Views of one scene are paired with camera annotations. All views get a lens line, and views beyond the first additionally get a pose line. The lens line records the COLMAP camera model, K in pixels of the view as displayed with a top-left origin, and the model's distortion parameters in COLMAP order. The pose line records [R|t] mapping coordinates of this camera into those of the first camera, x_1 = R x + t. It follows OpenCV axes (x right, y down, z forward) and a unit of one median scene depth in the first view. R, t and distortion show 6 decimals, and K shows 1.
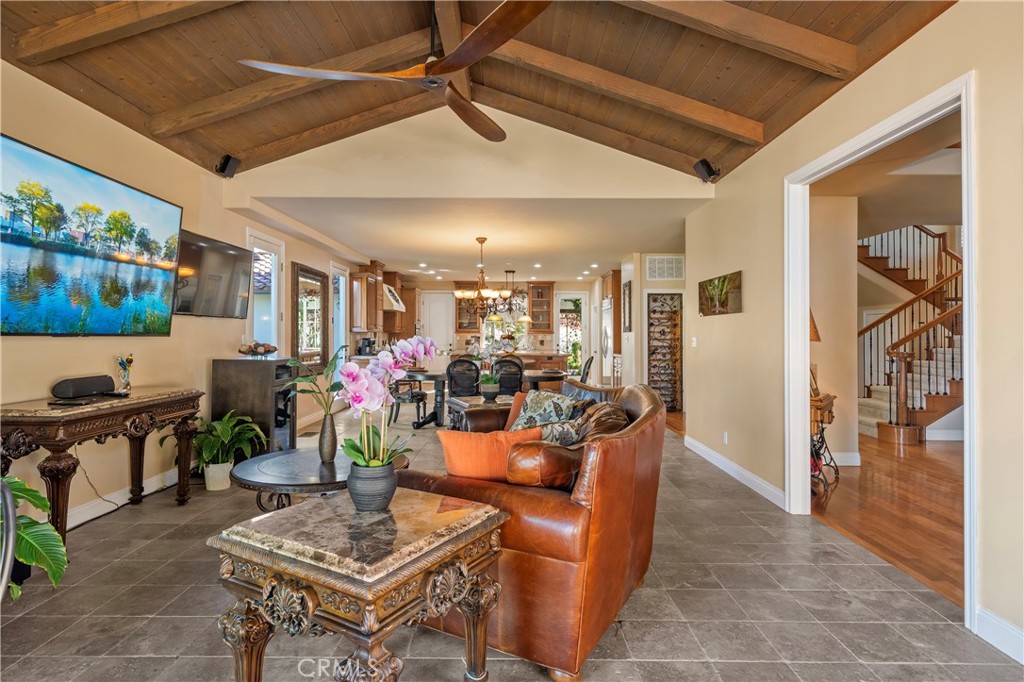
lens RADIAL K [[535.0, 0, 512.2], [0, 535.0, 335.4], [0, 0, 1]] dist [0.048255, 0.000757]
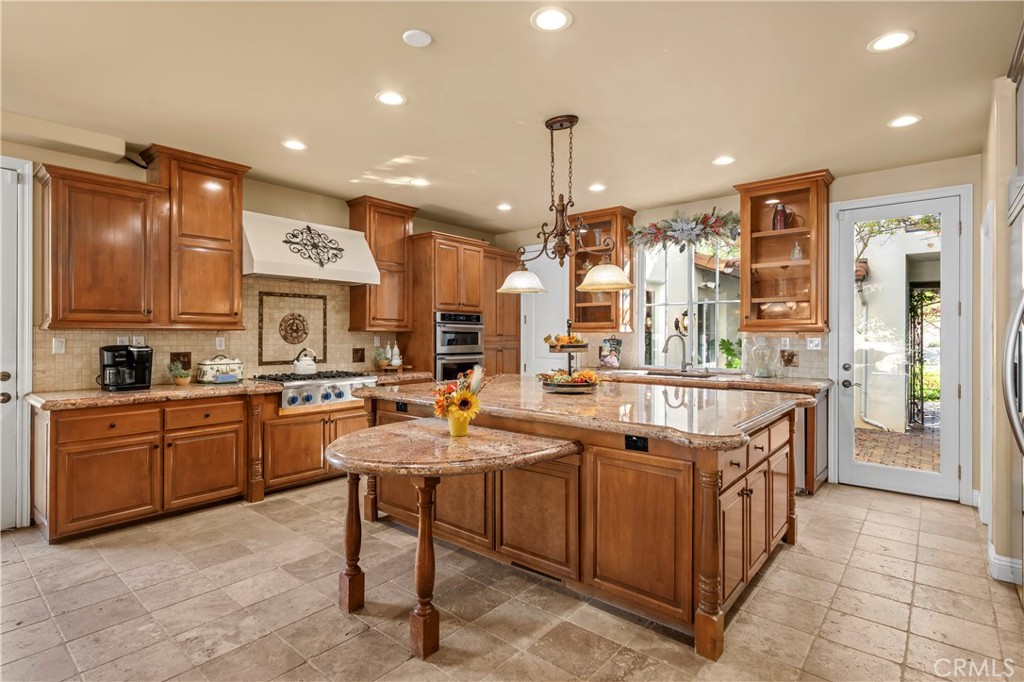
lens RADIAL K [[503.2, 0, 508.9], [0, 503.2, 336.4], [0, 0, 1]] dist [0.002681, 0.000184]
pose [[0.762394, 0.002807, -0.647107, 0.220266], [-0.002395, 0.999996, 0.001515, -0.001965], [0.647108, 0.000394, 0.762398, 1.085396]]
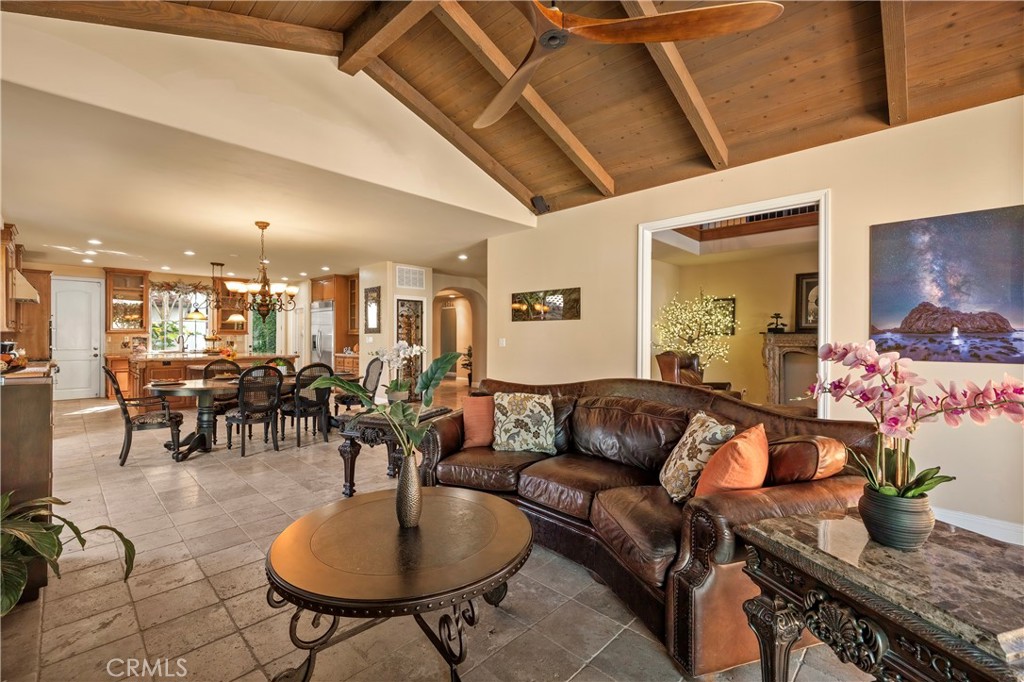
lens RADIAL K [[436.0, 0, 509.3], [0, 436.0, 338.7], [0, 0, 1]] dist [-0.000504, 0.000184]
pose [[0.697935, -0.005365, 0.716141, -0.258893], [0.001083, 0.999979, 0.006435, -0.000830], [-0.716160, -0.003716, 0.697926, 0.214138]]
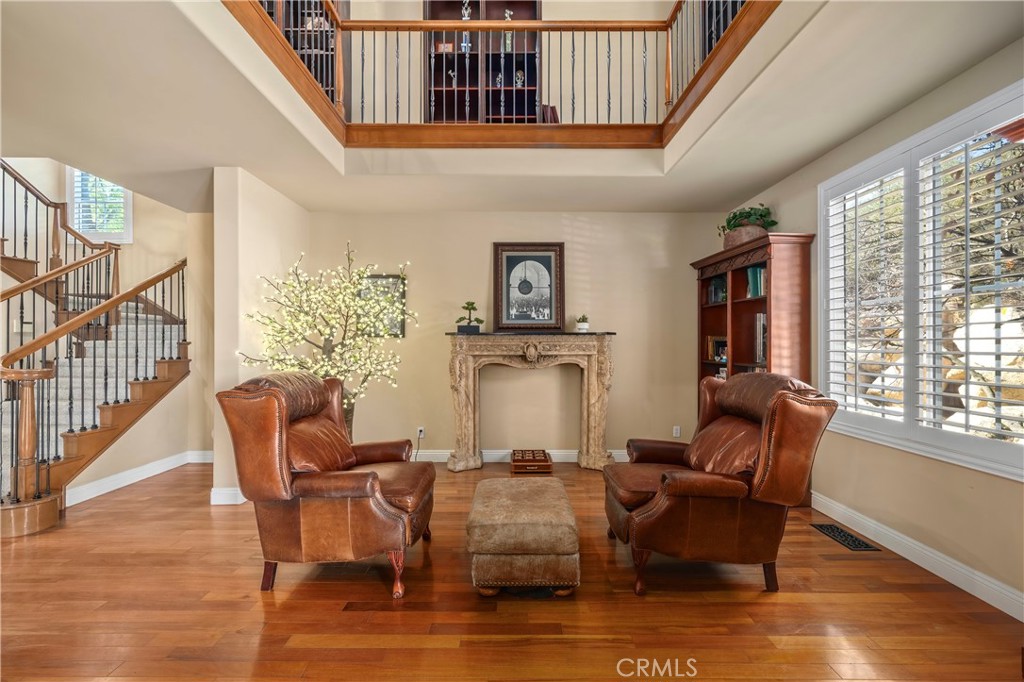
lens RADIAL K [[419.5, 0, 507.7], [0, 419.5, 338.5], [0, 0, 1]] dist [-0.001503, -0.000226]
pose [[0.011767, 0.002759, 0.999927, 0.220068], [0.003443, 0.999990, -0.002800, 0.001035], [-0.999925, 0.003475, 0.011758, 0.385303]]
